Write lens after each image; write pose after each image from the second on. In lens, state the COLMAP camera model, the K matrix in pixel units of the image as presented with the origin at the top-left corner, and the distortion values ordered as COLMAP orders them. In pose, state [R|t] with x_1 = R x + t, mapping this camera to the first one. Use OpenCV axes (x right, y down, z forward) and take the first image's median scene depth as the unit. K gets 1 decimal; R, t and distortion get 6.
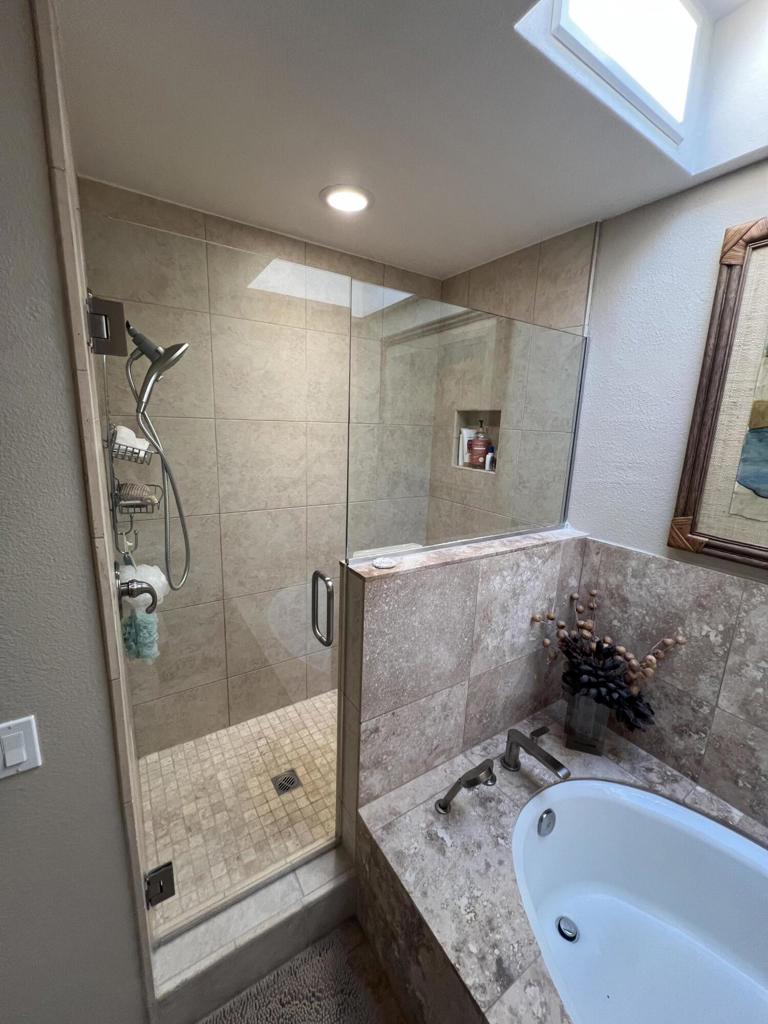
lens RADIAL K [[409.6, 0, 385.2], [0, 409.6, 511.1], [0, 0, 1]] dist [-0.002957, 0.000491]
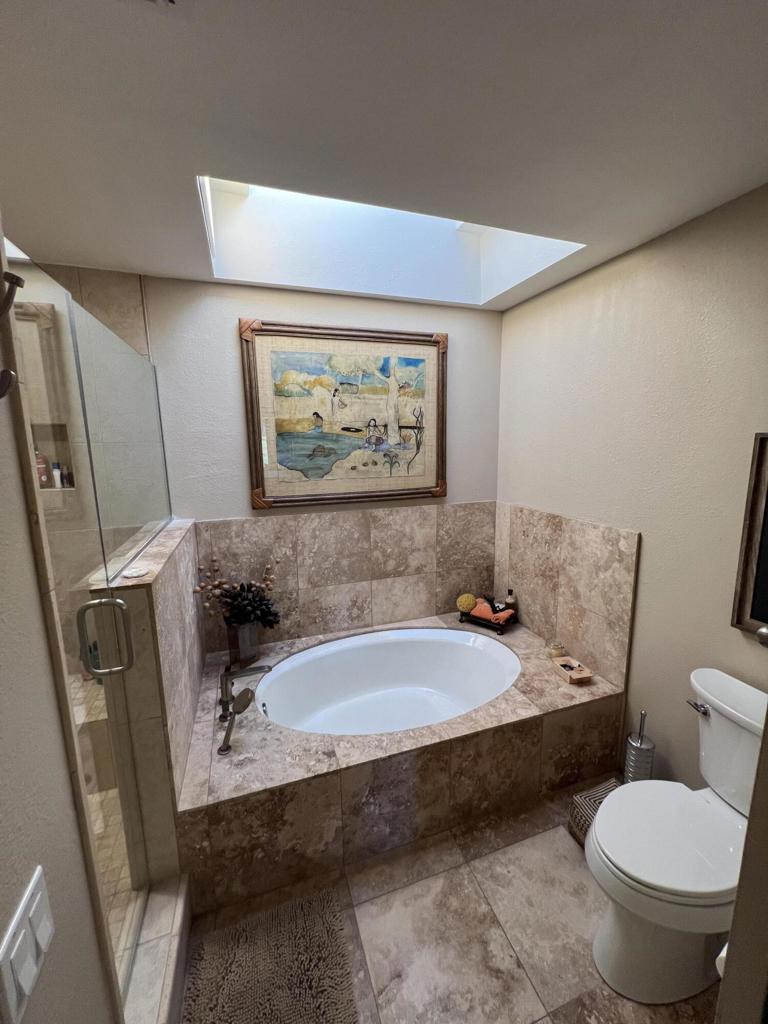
lens RADIAL K [[409.6, 0, 388.2], [0, 409.6, 508.9], [0, 0, 1]] dist [-0.002957, 0.000491]
pose [[0.244418, -0.202570, 0.948275, -0.718694], [0.228075, 0.962509, 0.146824, -0.031116], [-0.942466, 0.180391, 0.281455, 0.070103]]
